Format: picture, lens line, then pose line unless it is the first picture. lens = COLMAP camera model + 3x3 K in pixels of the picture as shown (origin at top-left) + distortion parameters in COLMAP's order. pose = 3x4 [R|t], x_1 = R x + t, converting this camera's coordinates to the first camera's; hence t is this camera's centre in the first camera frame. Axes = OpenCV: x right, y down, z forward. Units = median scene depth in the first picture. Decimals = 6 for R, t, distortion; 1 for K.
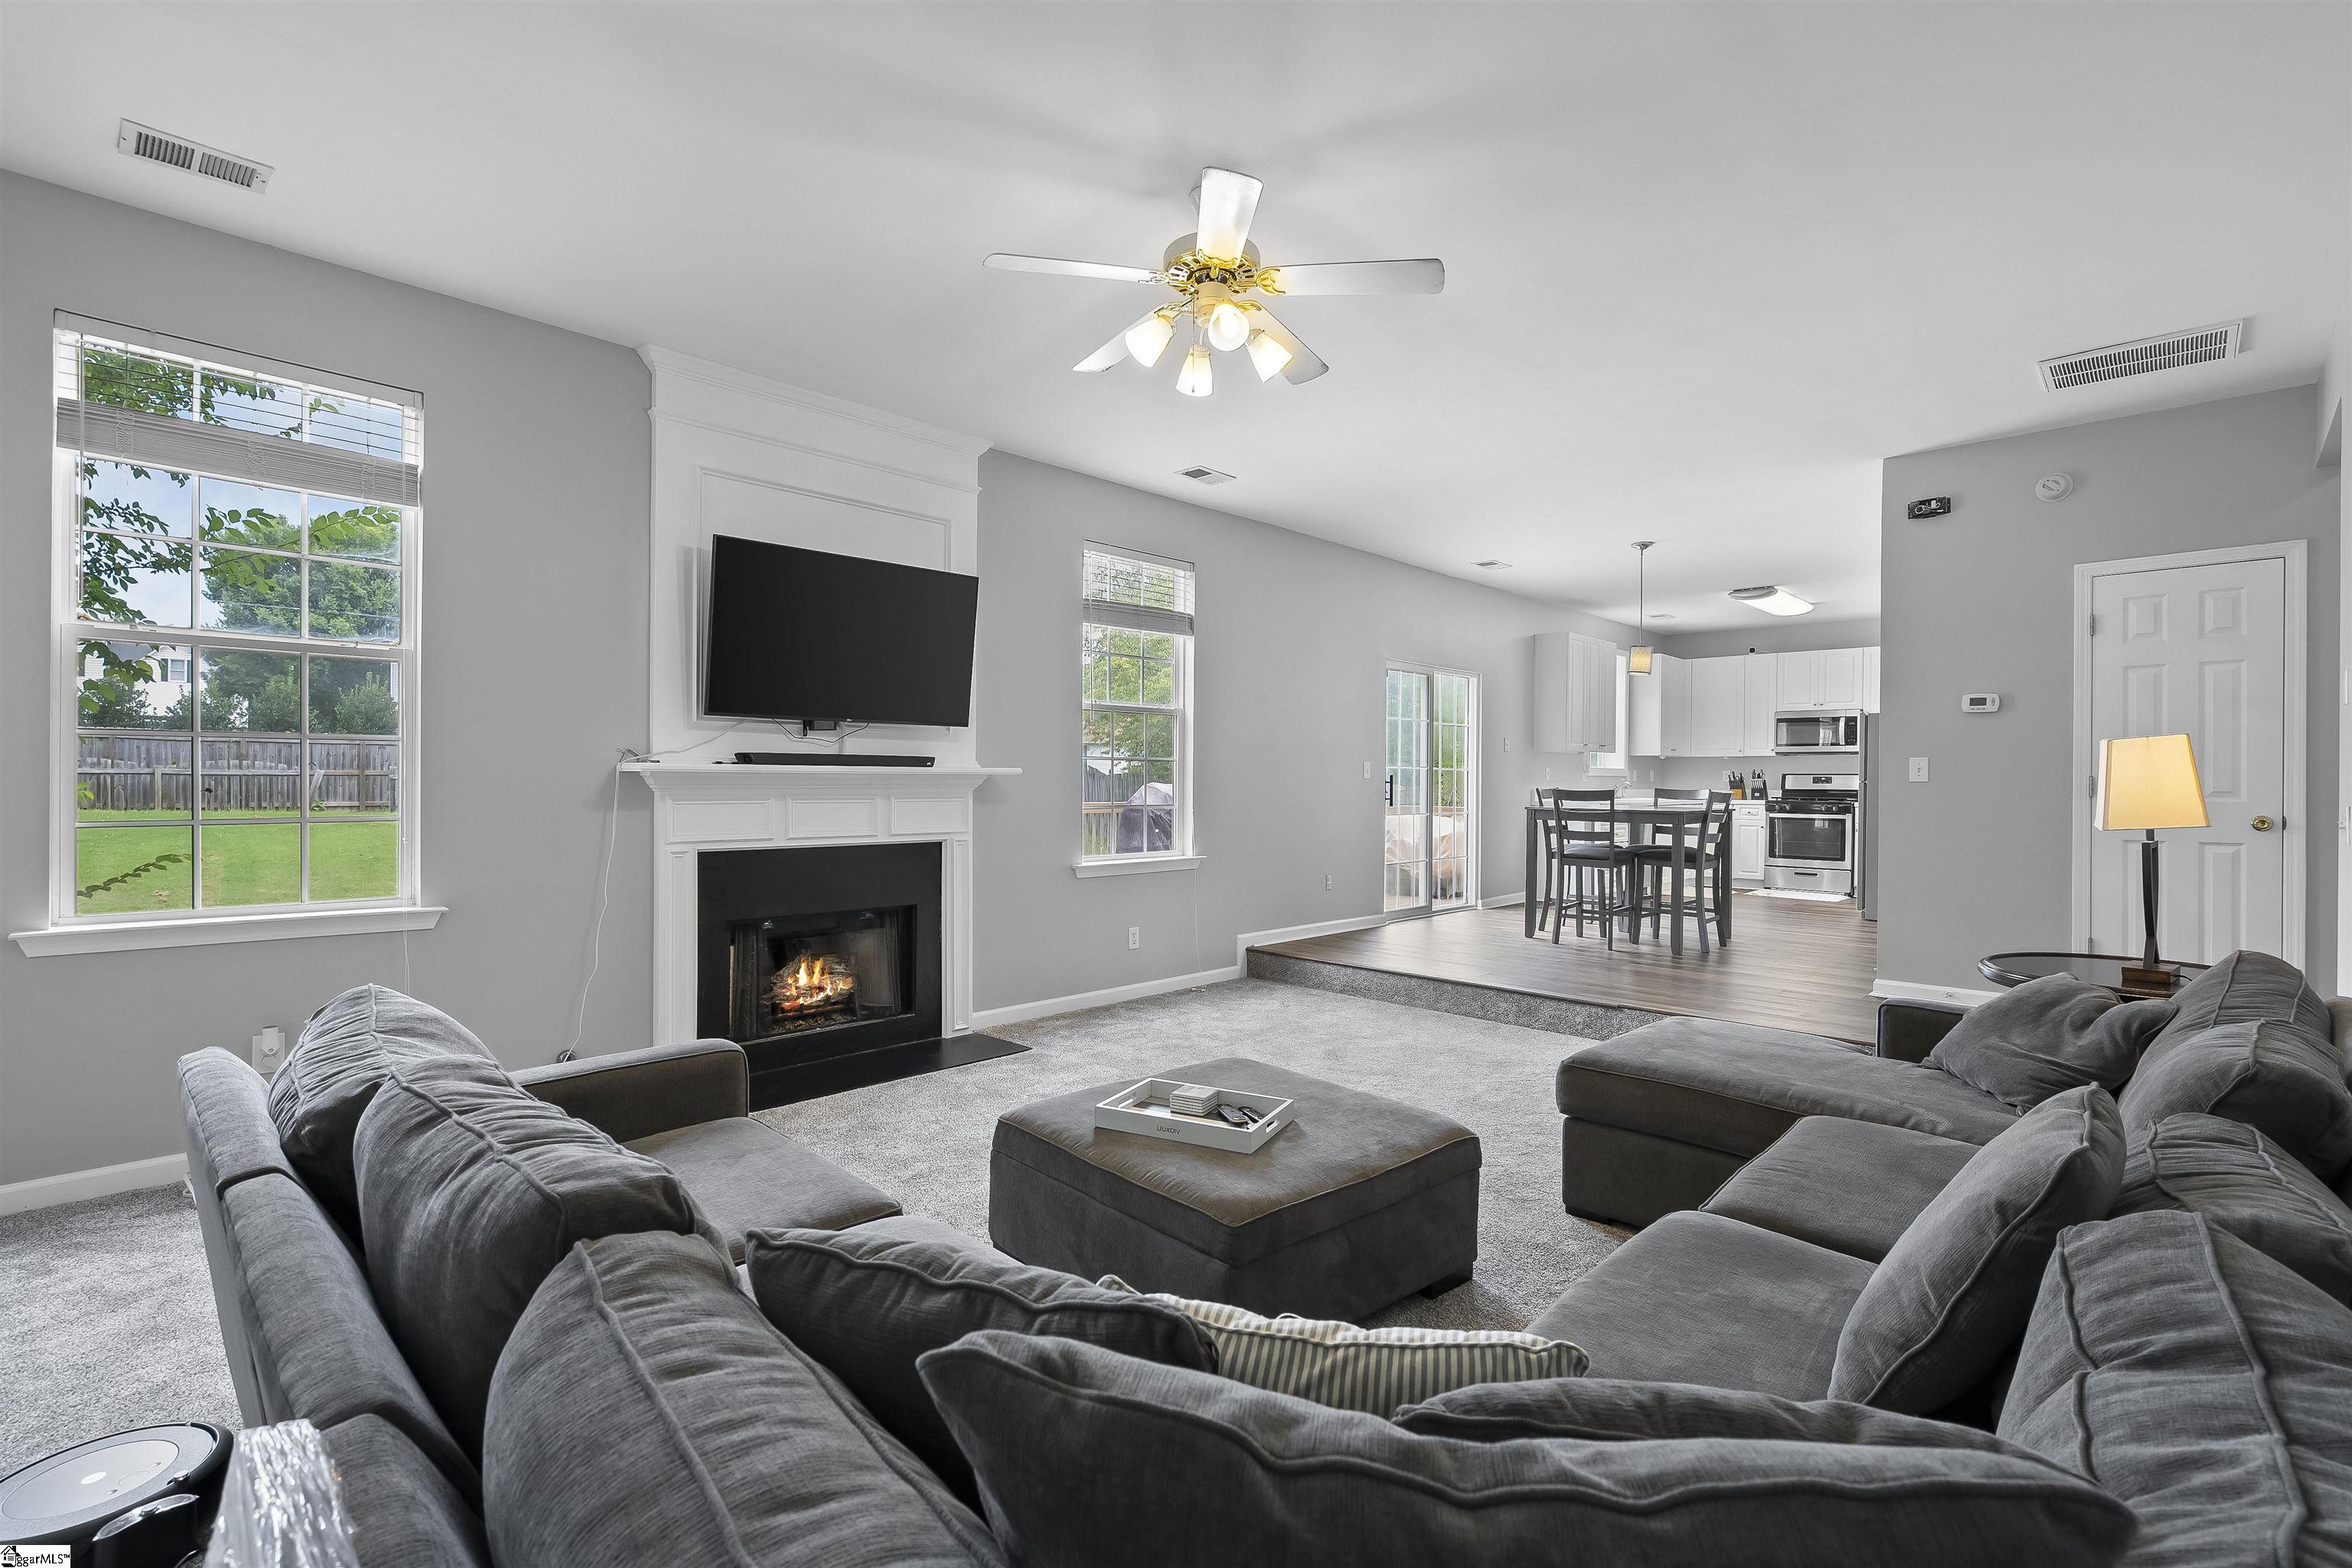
lens RADIAL K [[1060.9, 0, 1173.6], [0, 1060.9, 805.2], [0, 0, 1]] dist [0.003011, 0.000682]
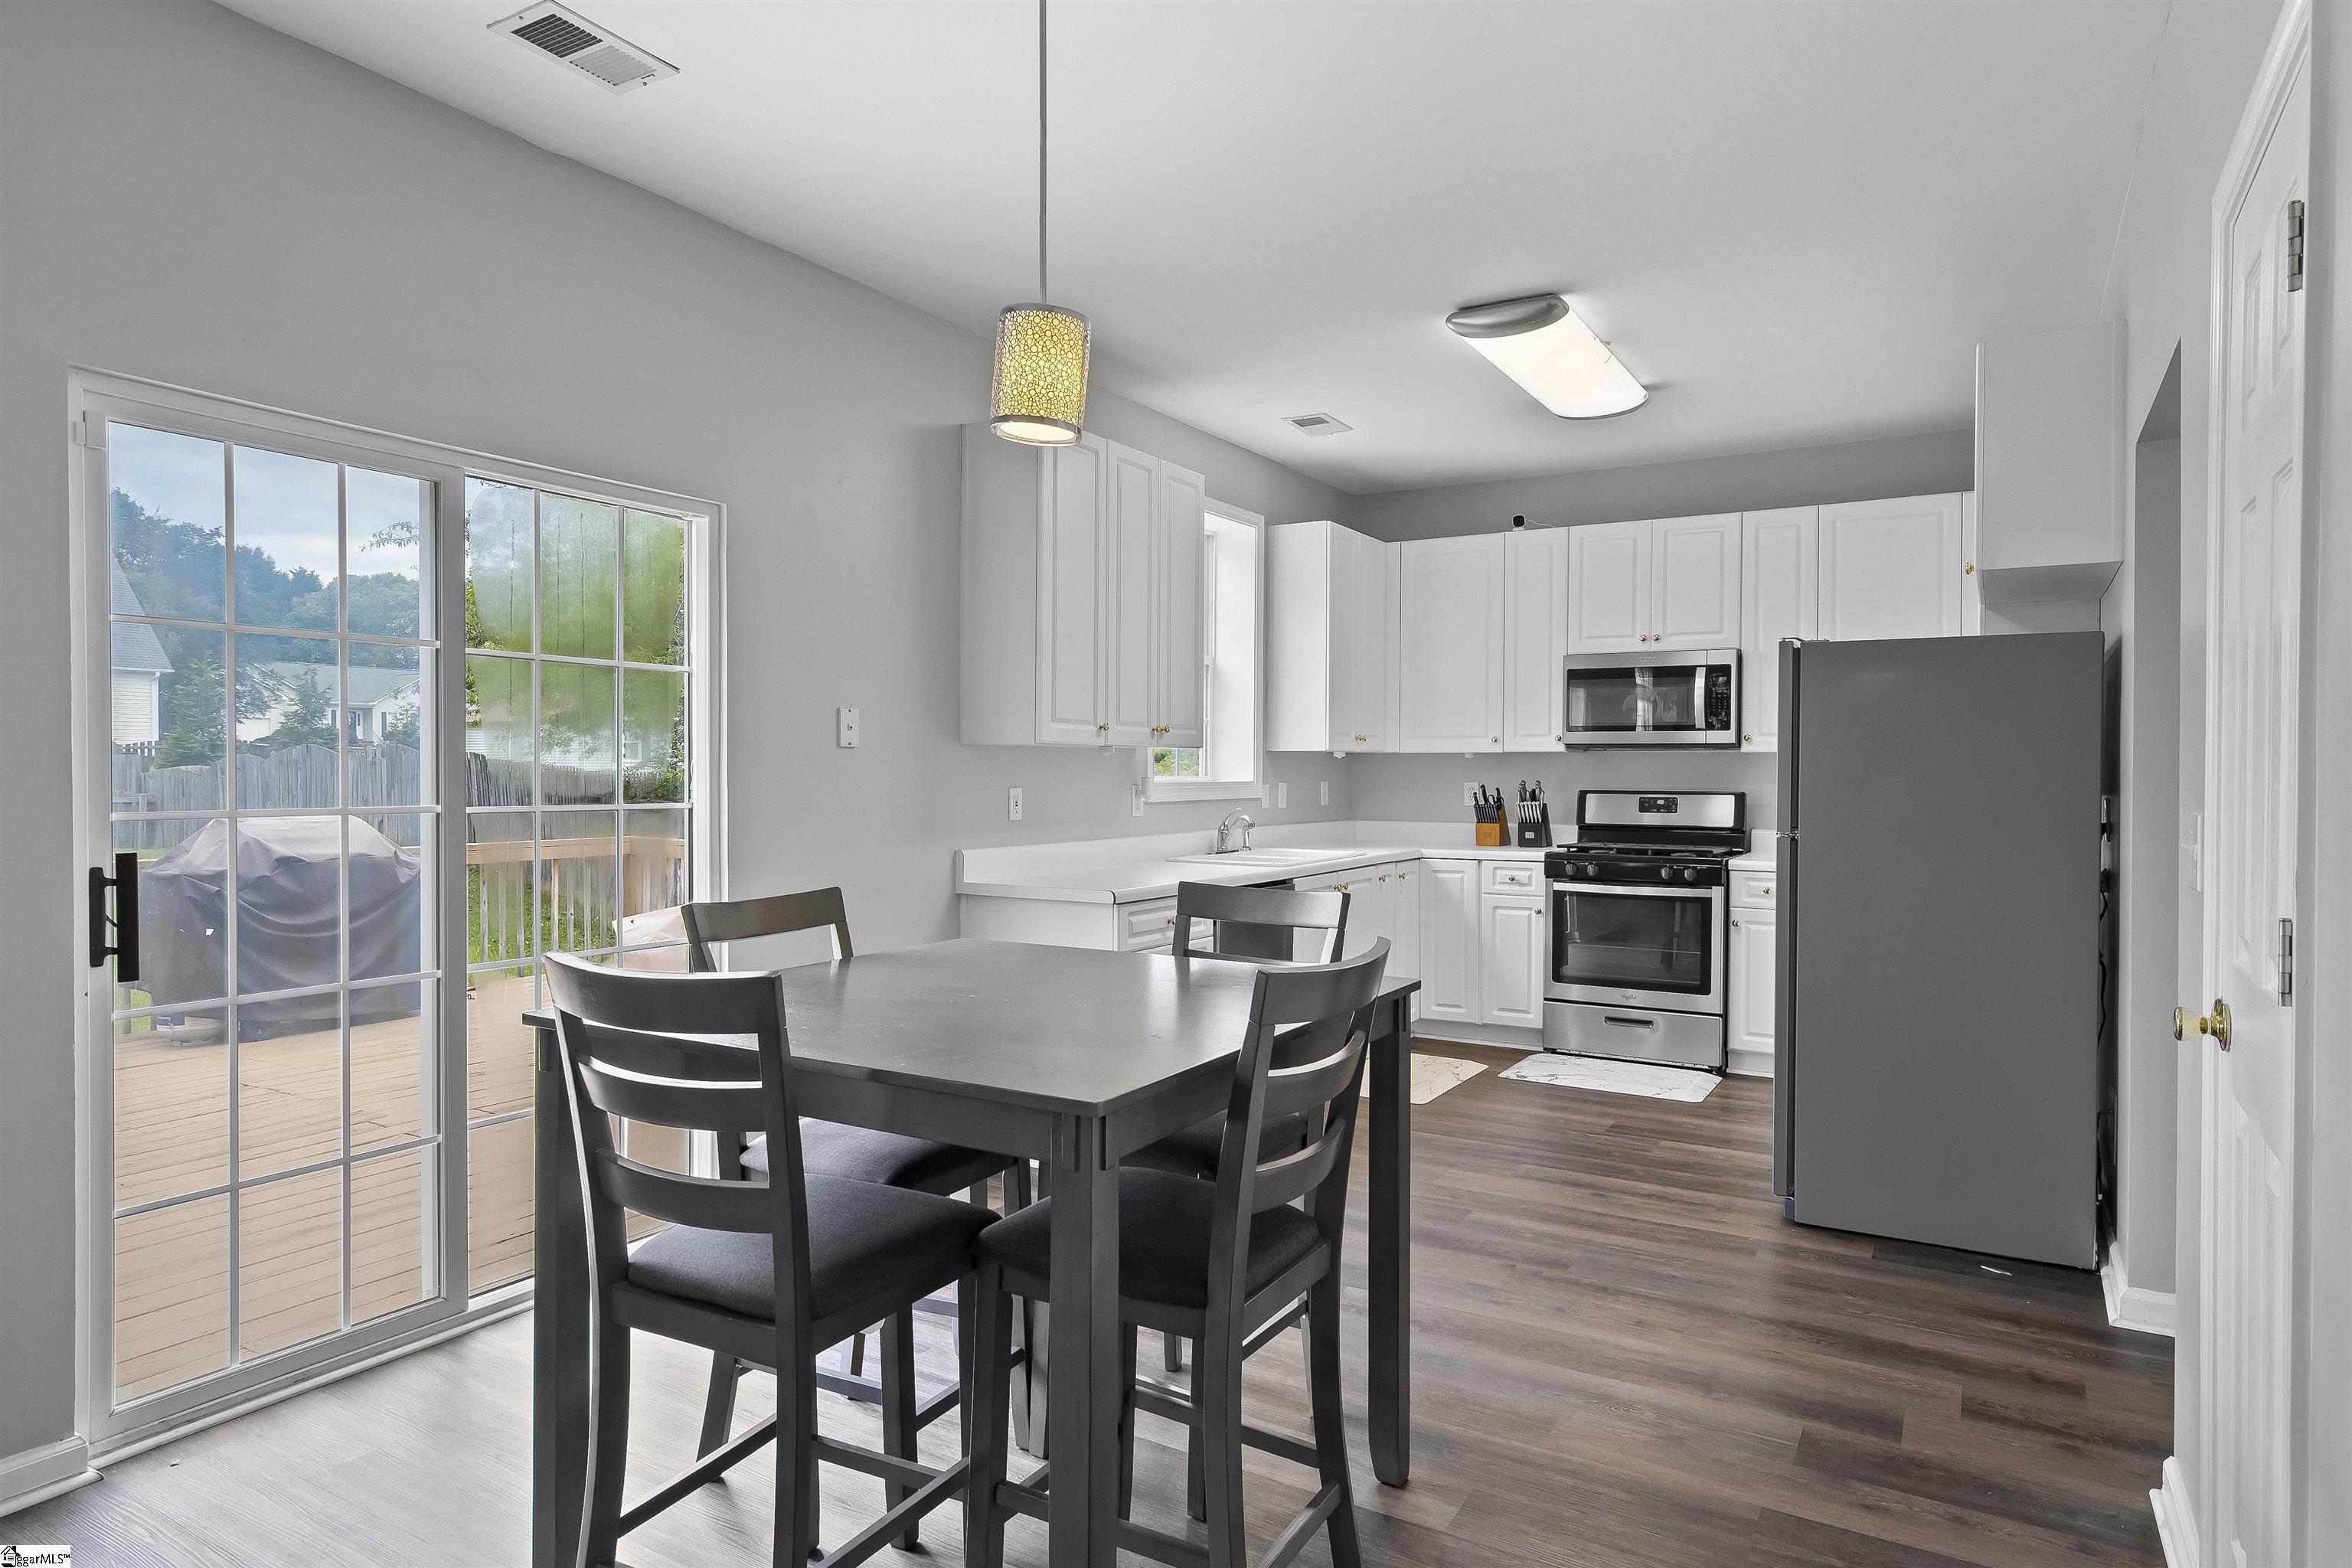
lens RADIAL K [[1377.2, 0, 1169.7], [0, 1377.2, 796.4], [0, 0, 1]] dist [0.008039, 0.000694]
pose [[0.970392, -0.006118, 0.241459, 0.264645], [0.004001, 0.999949, 0.009259, -0.033996], [-0.241503, -0.008019, 0.970367, 0.477148]]
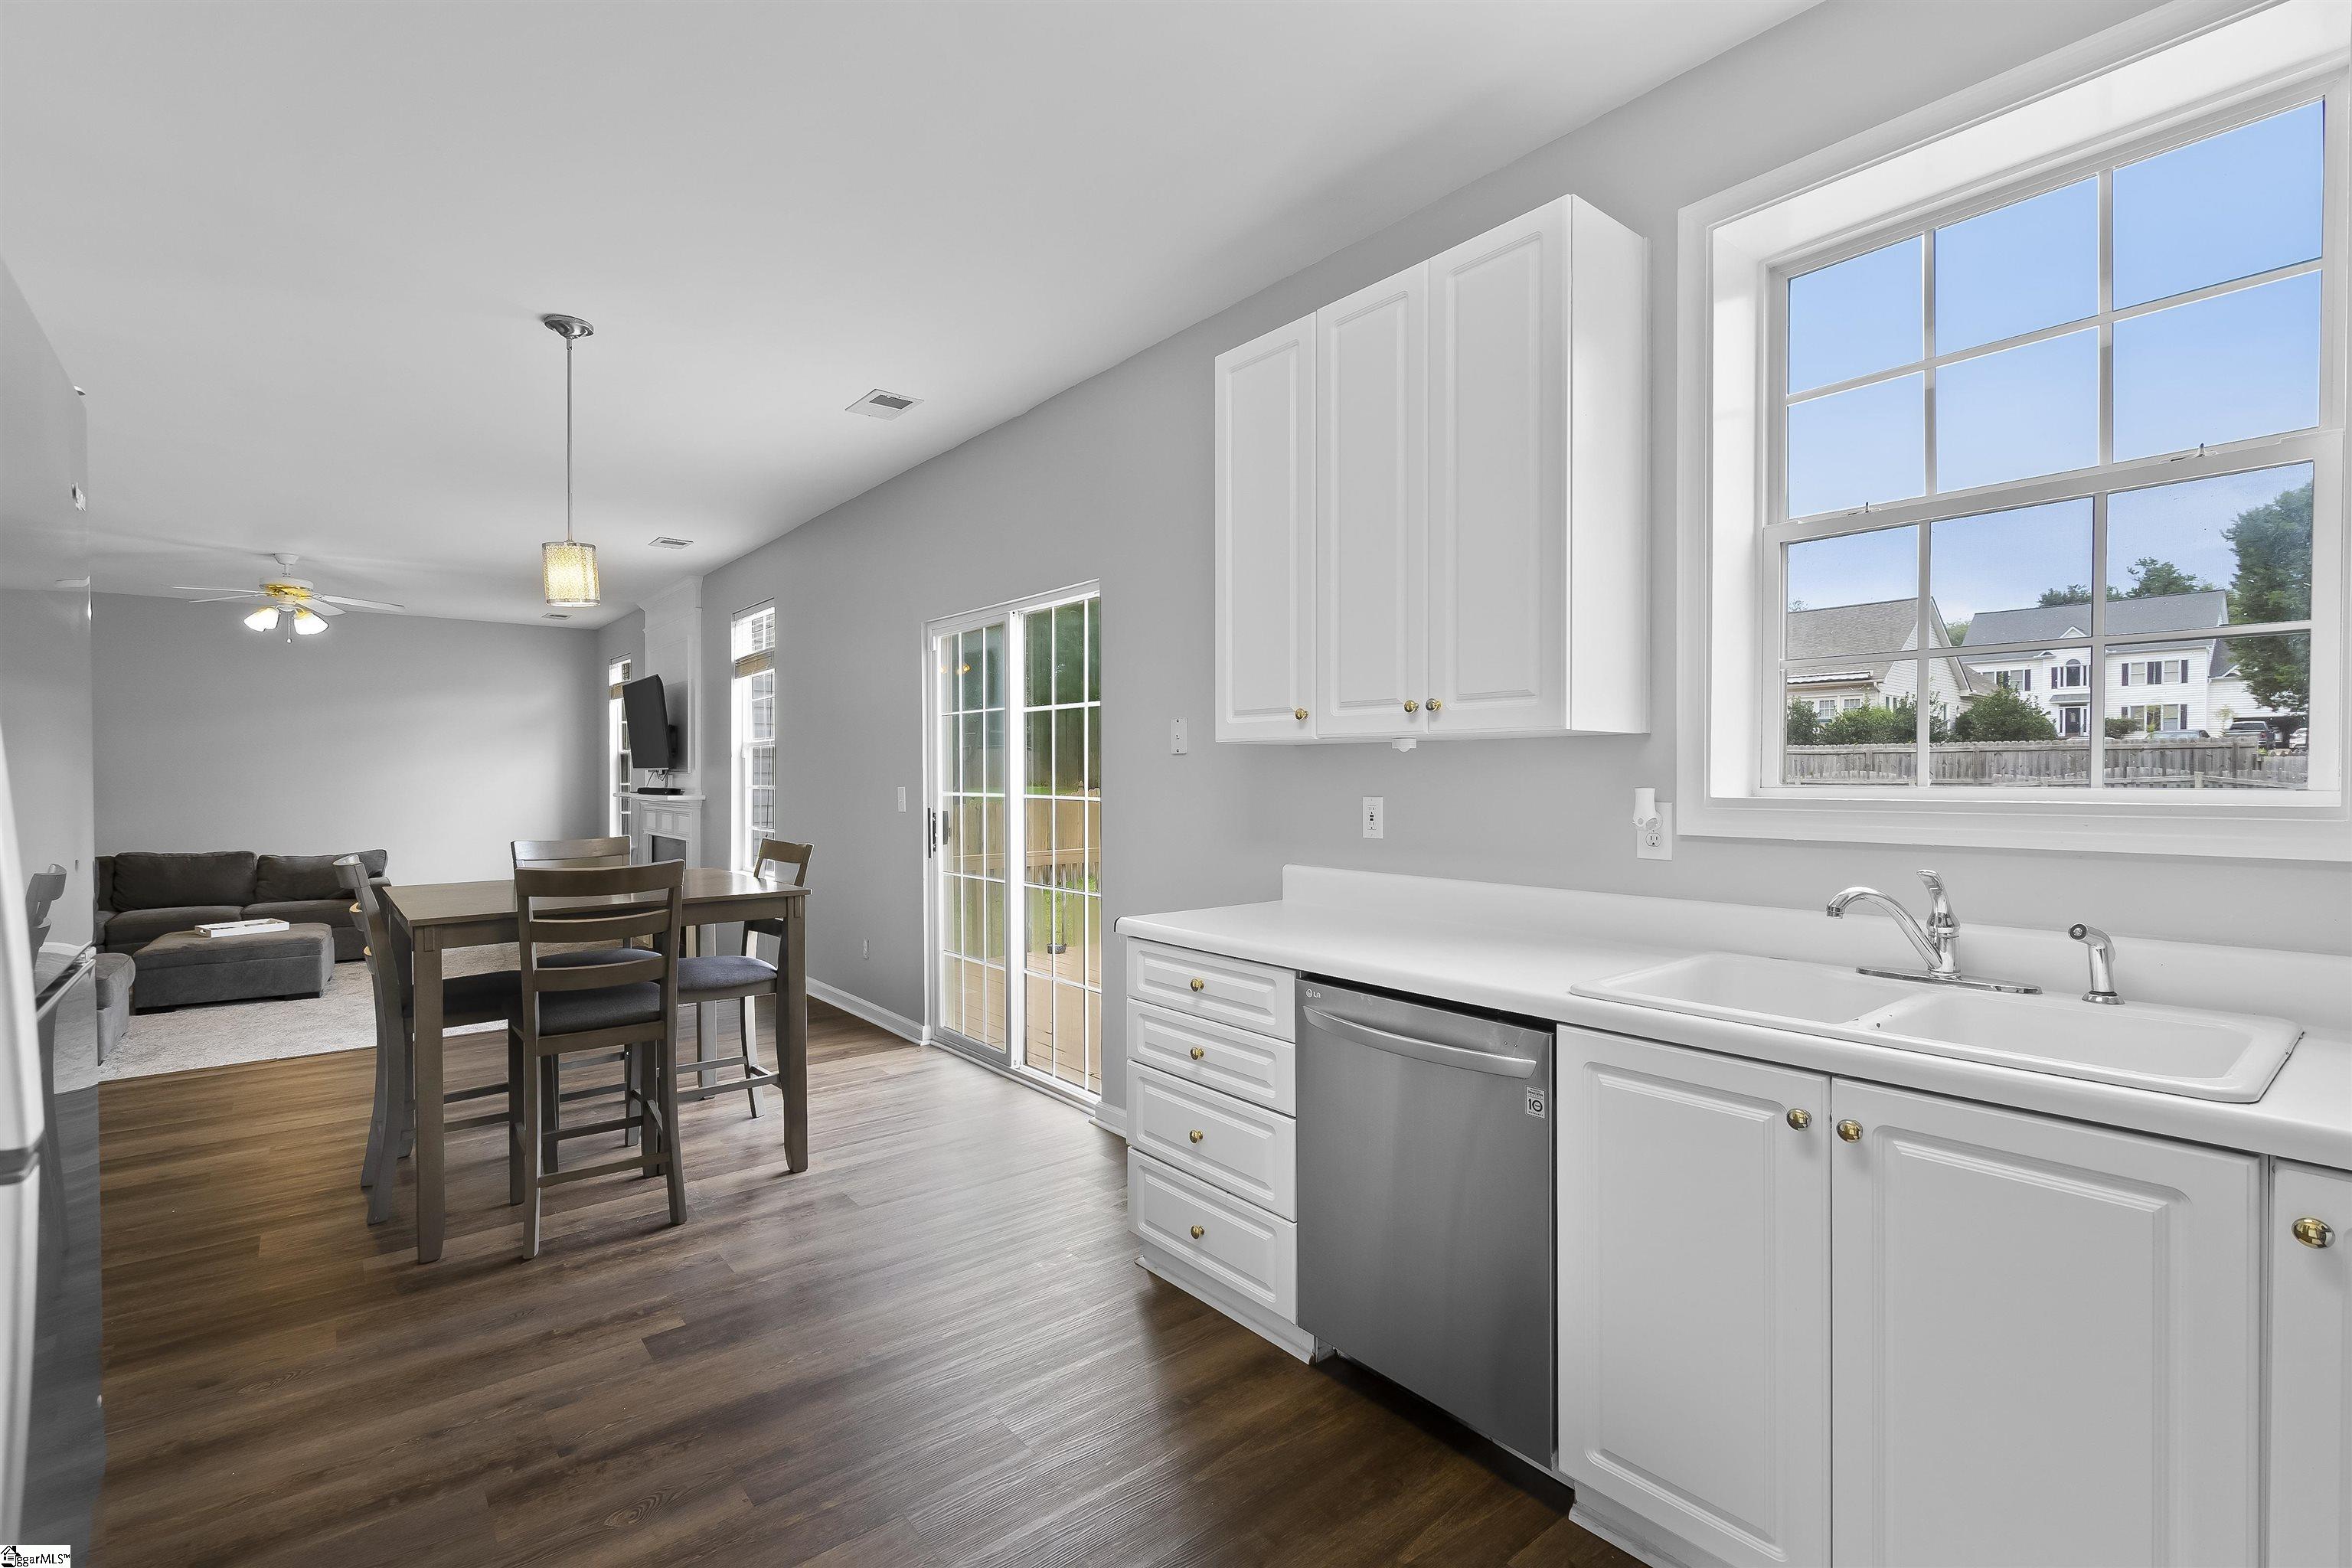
lens RADIAL K [[1060.9, 0, 1171.9], [0, 1060.9, 780.0], [0, 0, 1]] dist [0.003011, 0.000682]
pose [[-0.110192, 0.003770, -0.993903, 0.552737], [-0.007585, 0.999961, 0.004633, -0.037385], [0.993881, 0.008049, -0.110159, 0.846206]]
